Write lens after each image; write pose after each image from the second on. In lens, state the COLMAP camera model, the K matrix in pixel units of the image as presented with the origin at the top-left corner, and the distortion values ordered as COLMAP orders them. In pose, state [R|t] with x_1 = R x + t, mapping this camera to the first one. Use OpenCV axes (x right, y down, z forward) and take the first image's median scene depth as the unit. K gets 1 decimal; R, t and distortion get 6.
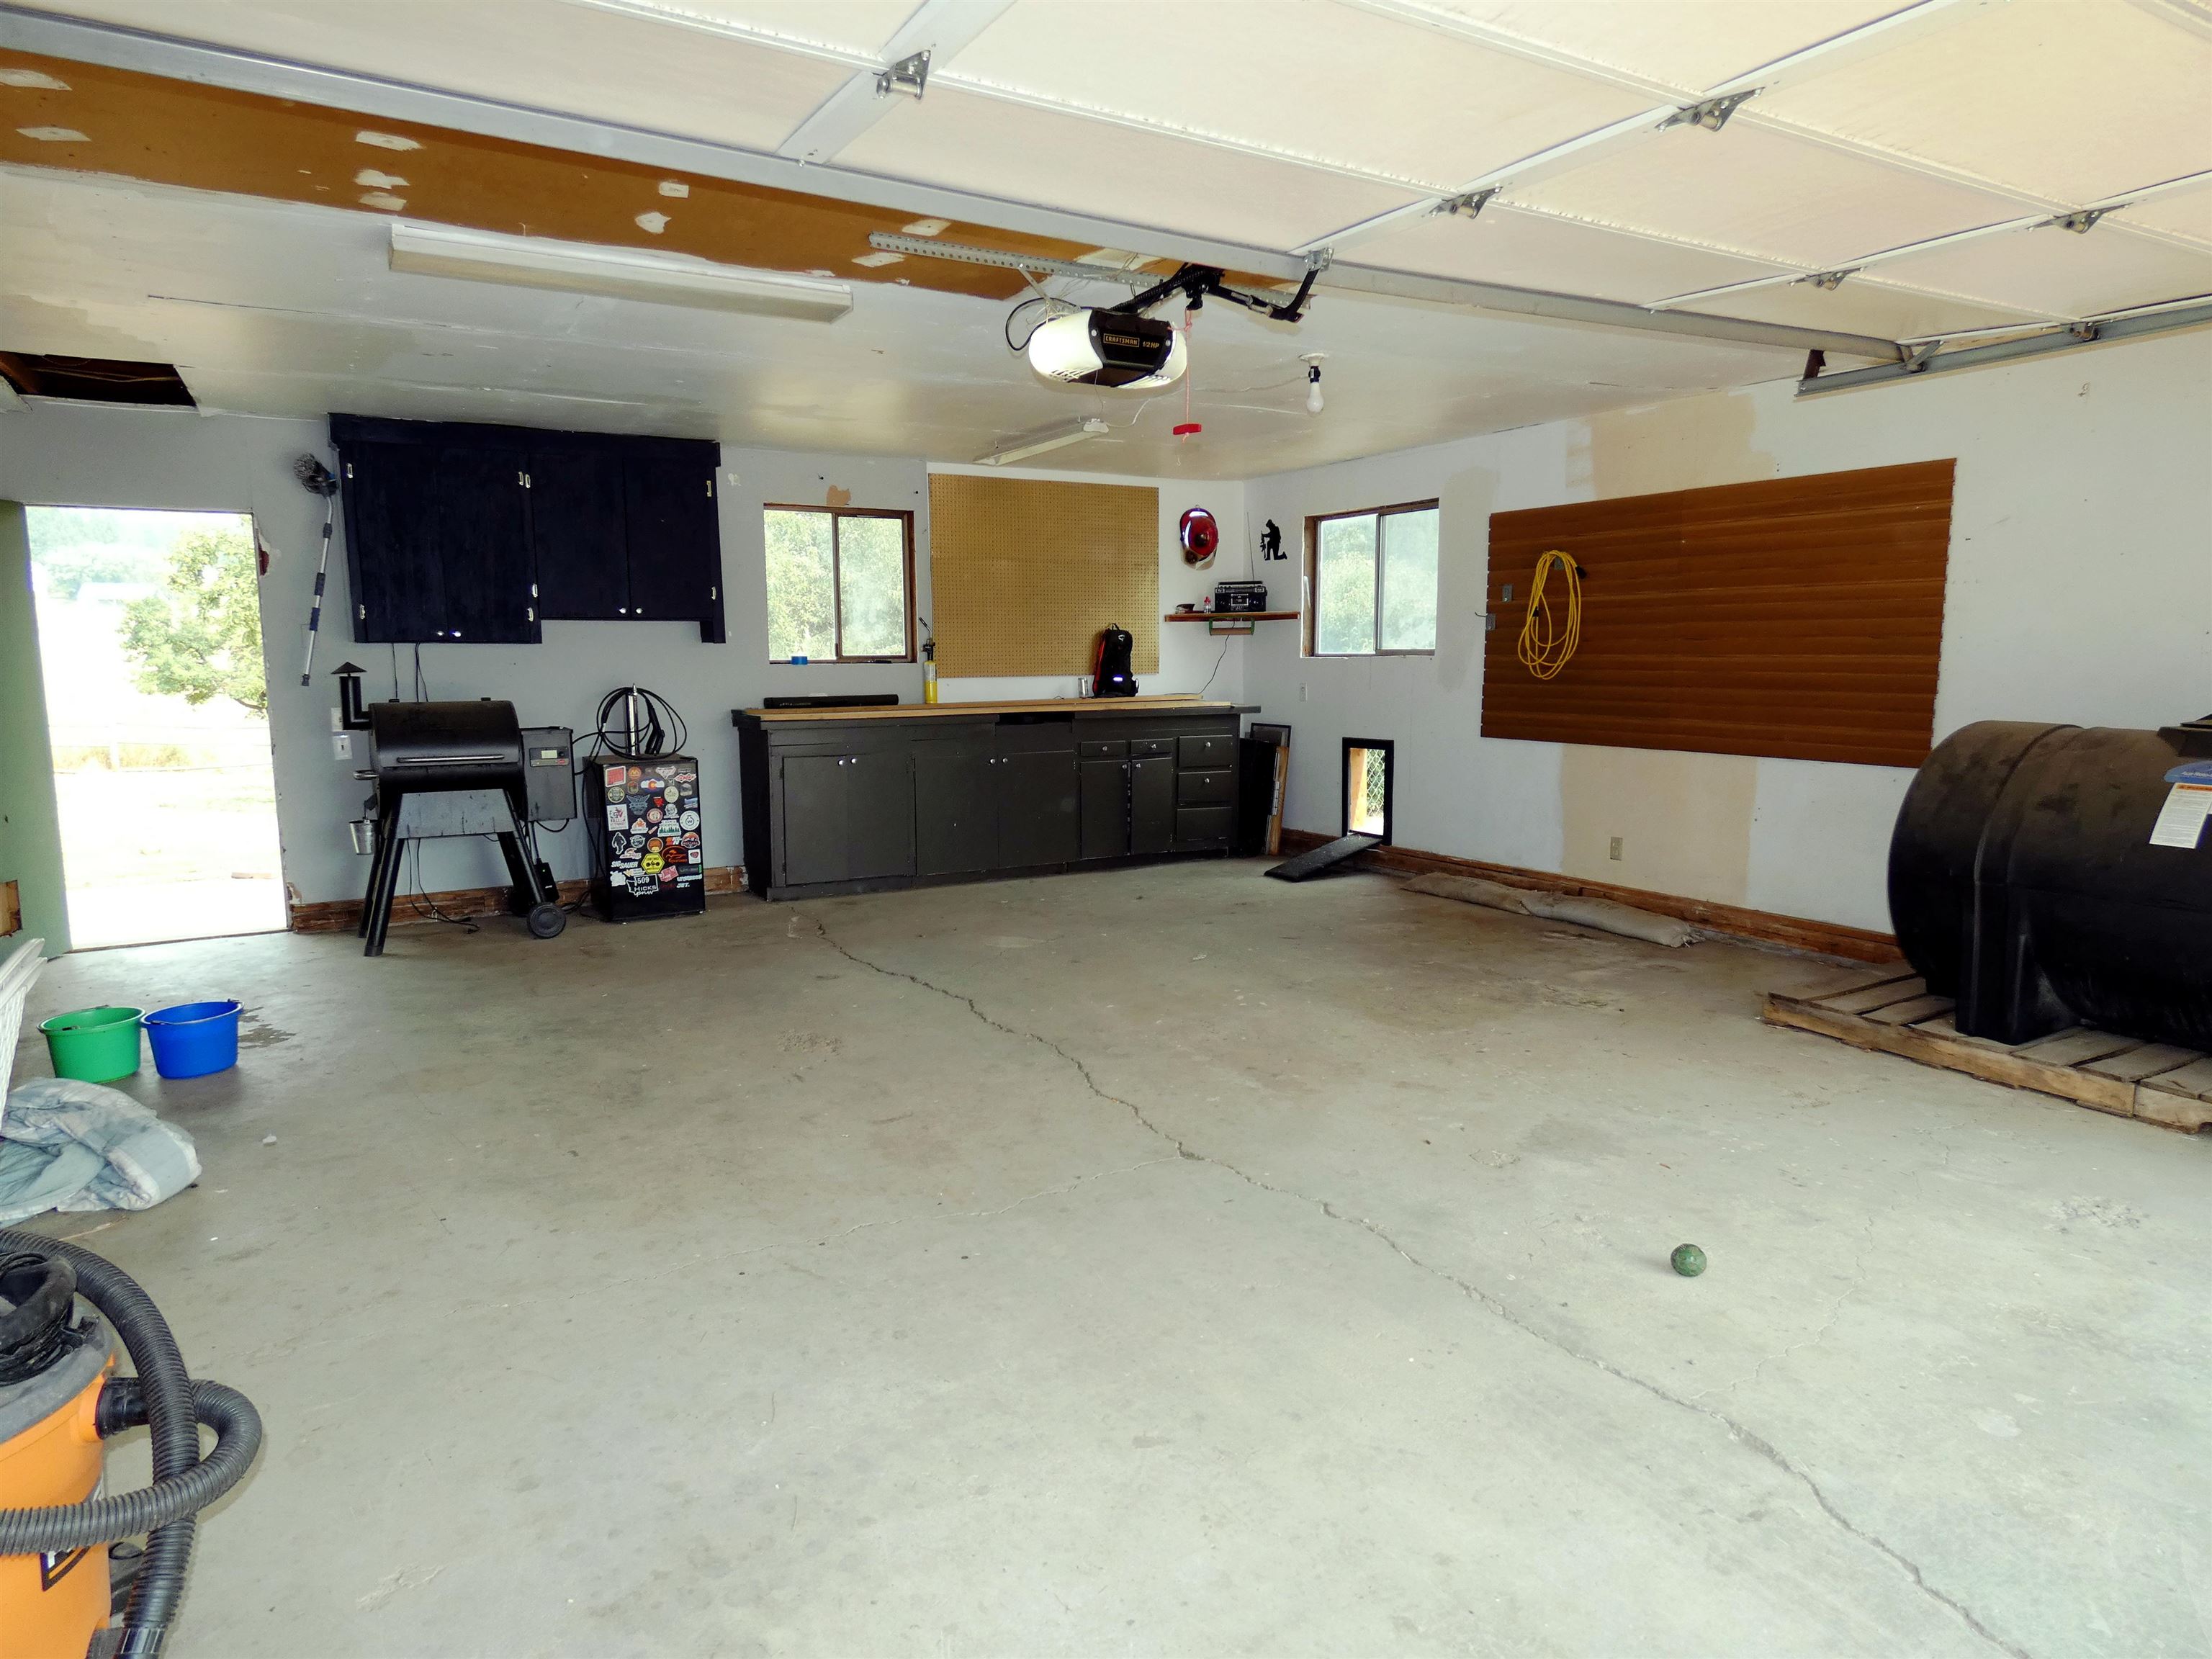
lens RADIAL K [[1324.9, 0, 1103.2], [0, 1324.9, 820.7], [0, 0, 1]] dist [-0.004627, 0.001603]
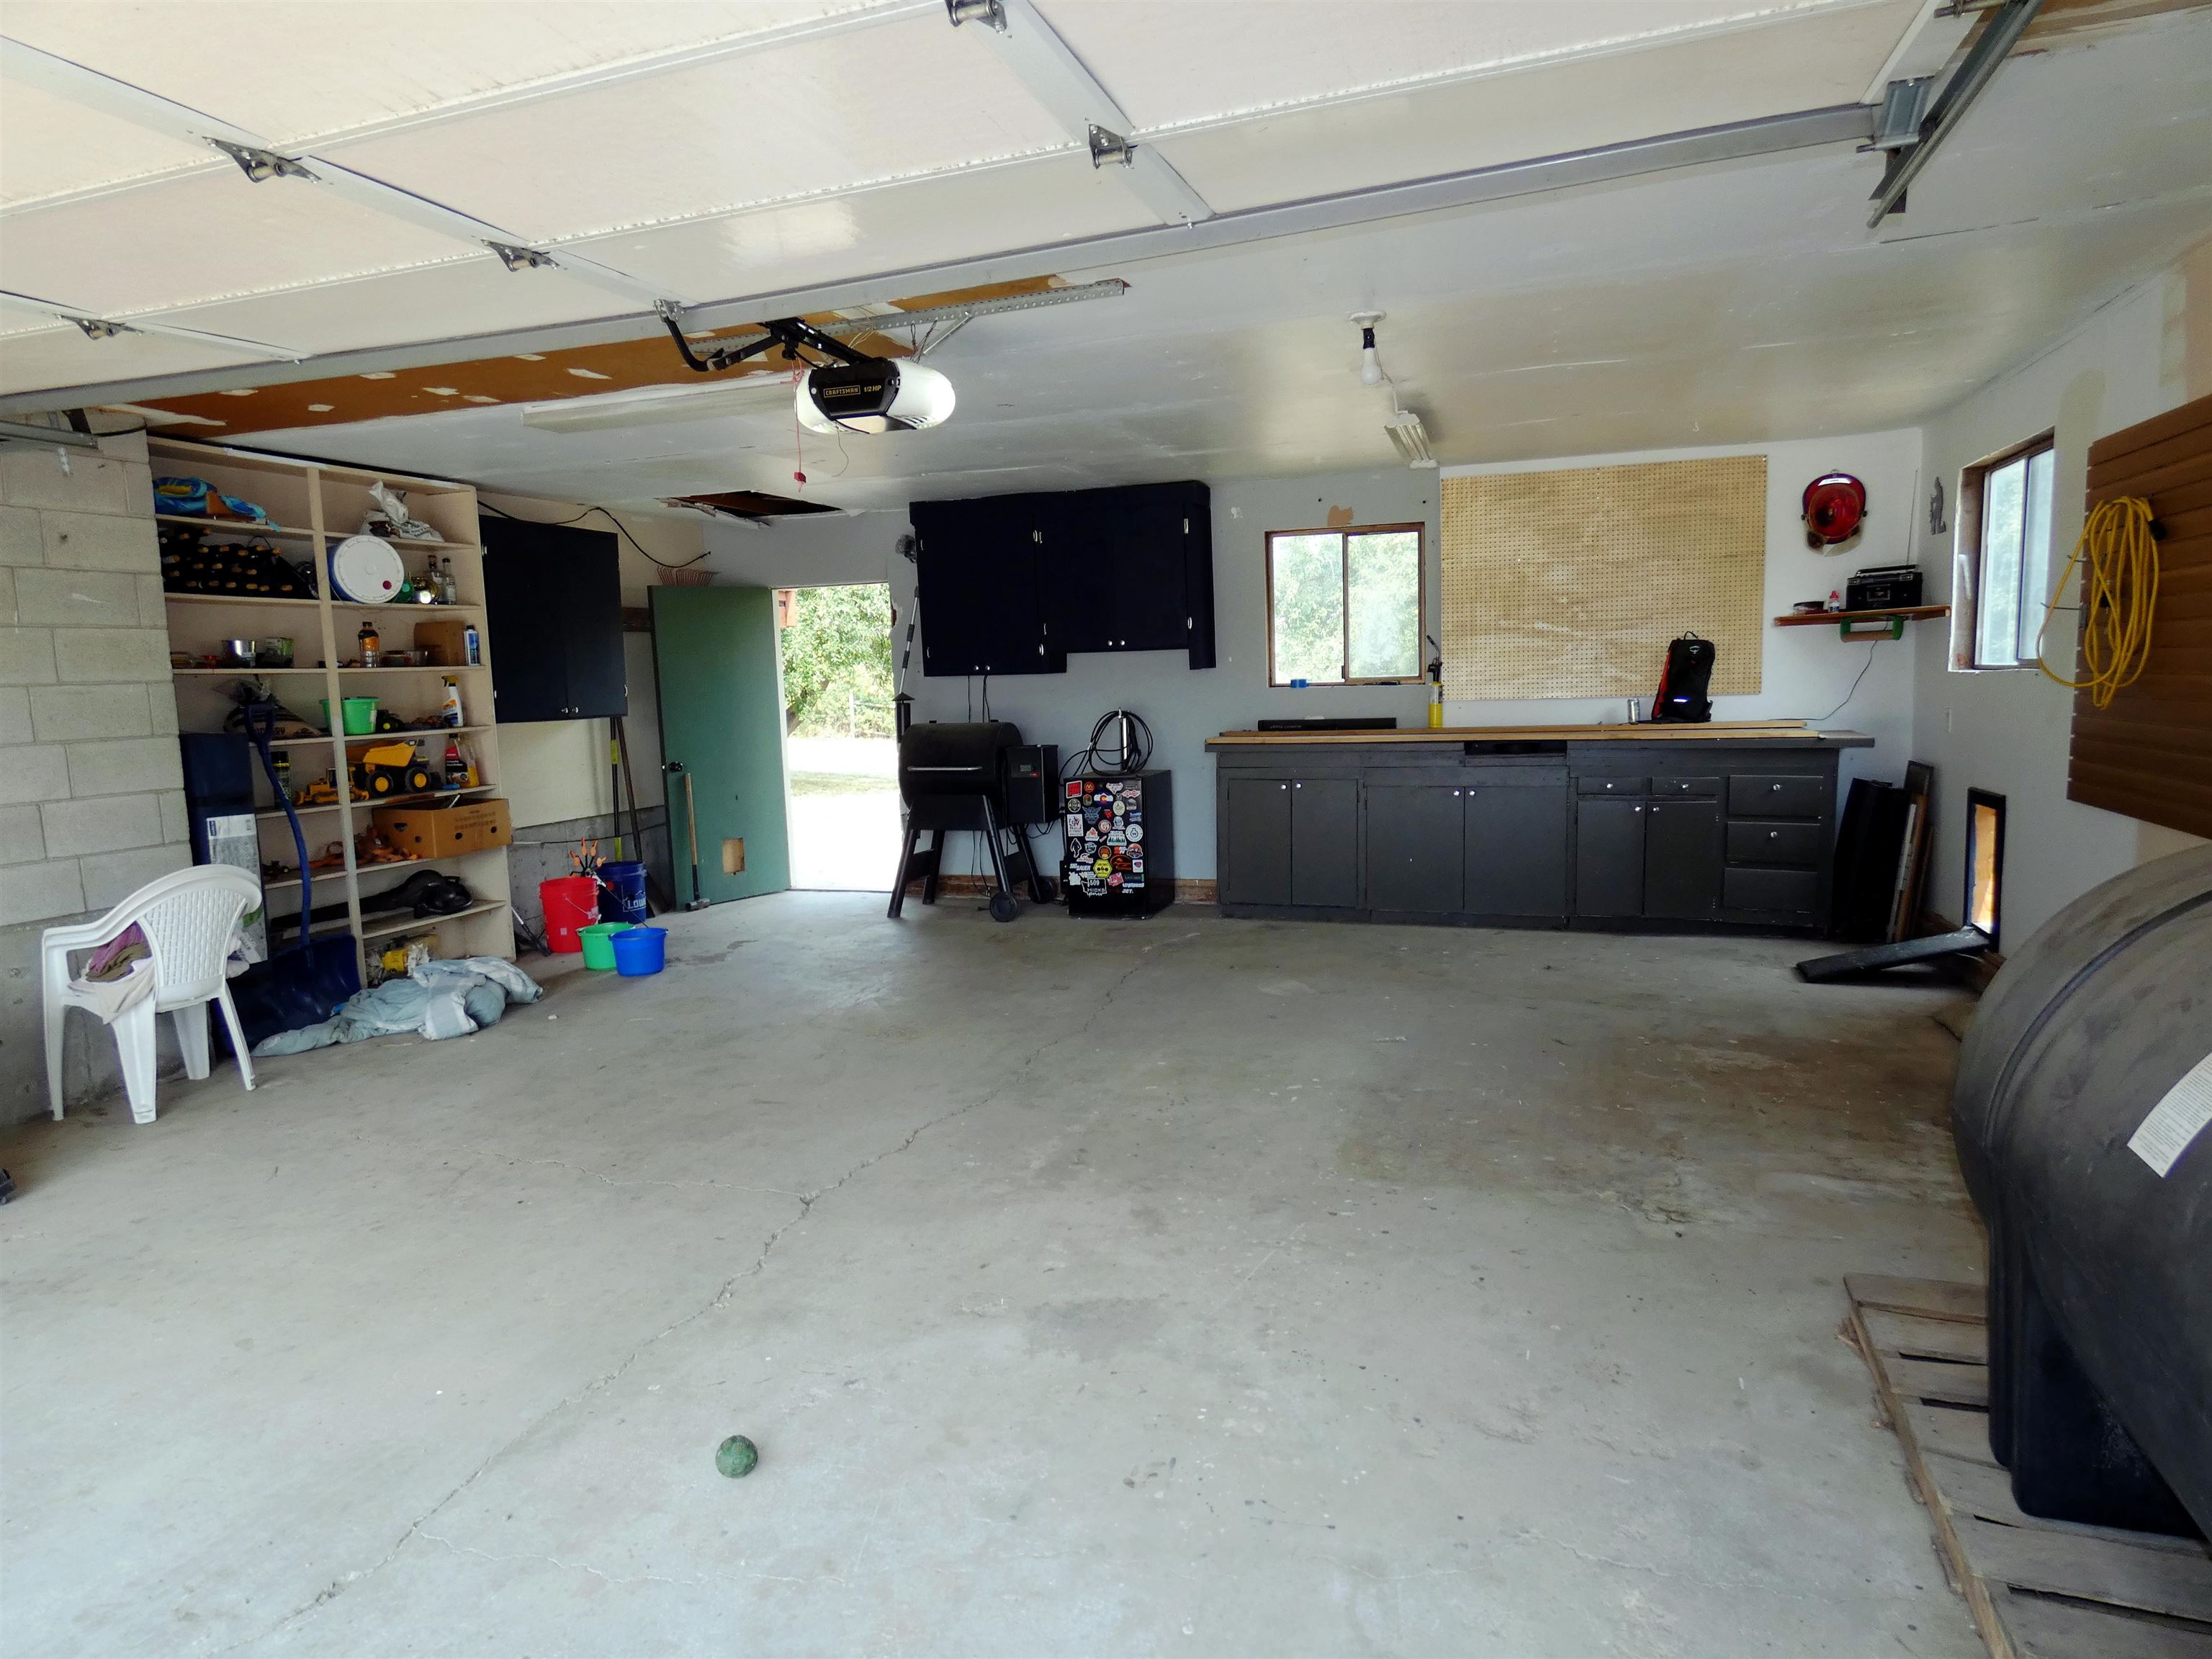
lens RADIAL K [[1320.8, 0, 1103.2], [0, 1320.8, 827.6], [0, 0, 1]] dist [-0.000254, -0.004411]
pose [[0.650148, 0.074136, -0.756182, 0.504819], [-0.072342, 0.996747, 0.035522, -0.042188], [0.756356, 0.031609, 0.653397, 0.267766]]
